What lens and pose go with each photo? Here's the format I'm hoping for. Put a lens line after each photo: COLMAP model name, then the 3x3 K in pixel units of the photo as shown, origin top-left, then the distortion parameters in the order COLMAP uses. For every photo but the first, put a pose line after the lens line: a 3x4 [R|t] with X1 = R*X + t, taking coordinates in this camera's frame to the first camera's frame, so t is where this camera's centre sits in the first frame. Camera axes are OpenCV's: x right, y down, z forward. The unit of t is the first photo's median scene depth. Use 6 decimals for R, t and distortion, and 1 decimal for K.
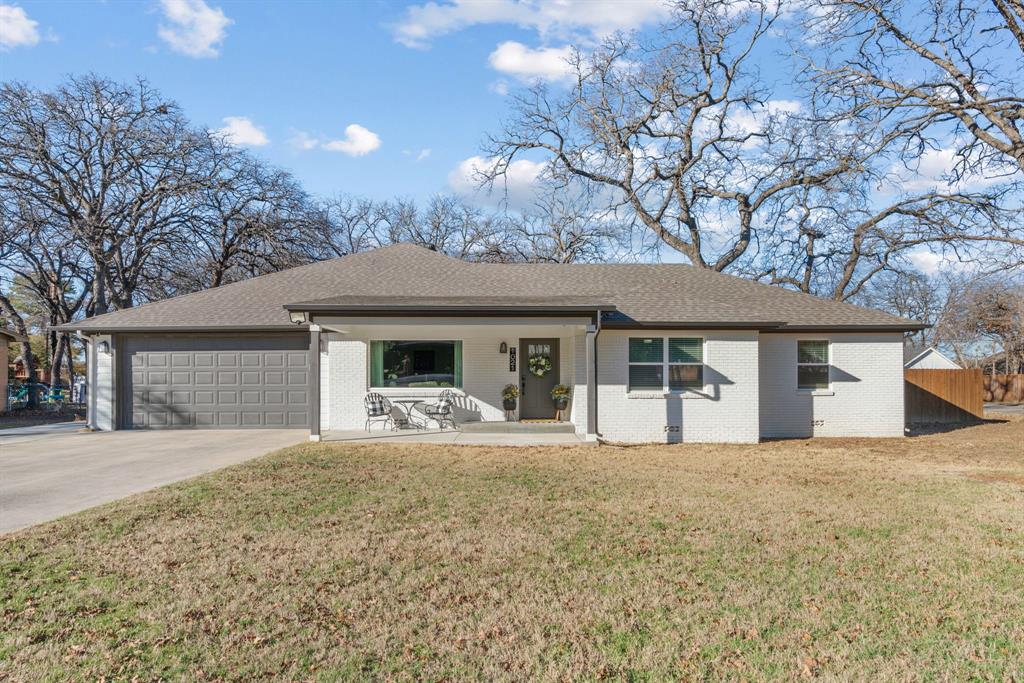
lens RADIAL K [[609.5, 0, 512.6], [0, 609.5, 366.9], [0, 0, 1]] dist [0.004388, 0.001278]
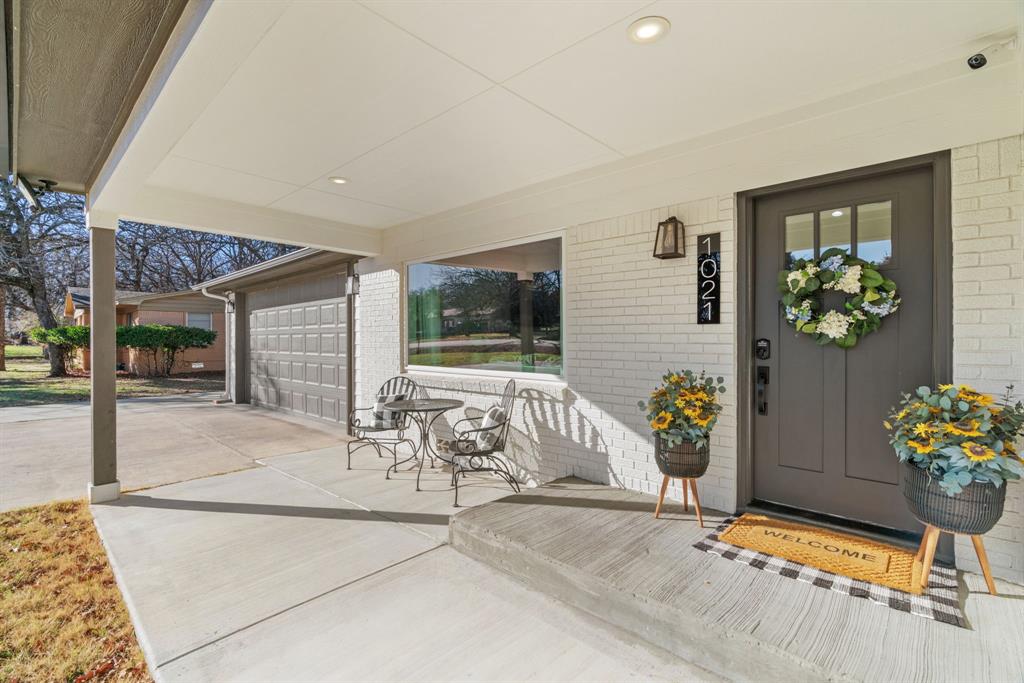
lens RADIAL K [[459.6, 0, 524.5], [0, 459.6, 337.5], [0, 0, 1]] dist [-0.000945, 0.000157]
pose [[0.725176, -0.002071, -0.688560, 0.079331], [0.002113, 0.999997, -0.000783, 0.013377], [0.688560, -0.000888, 0.725179, 0.800494]]
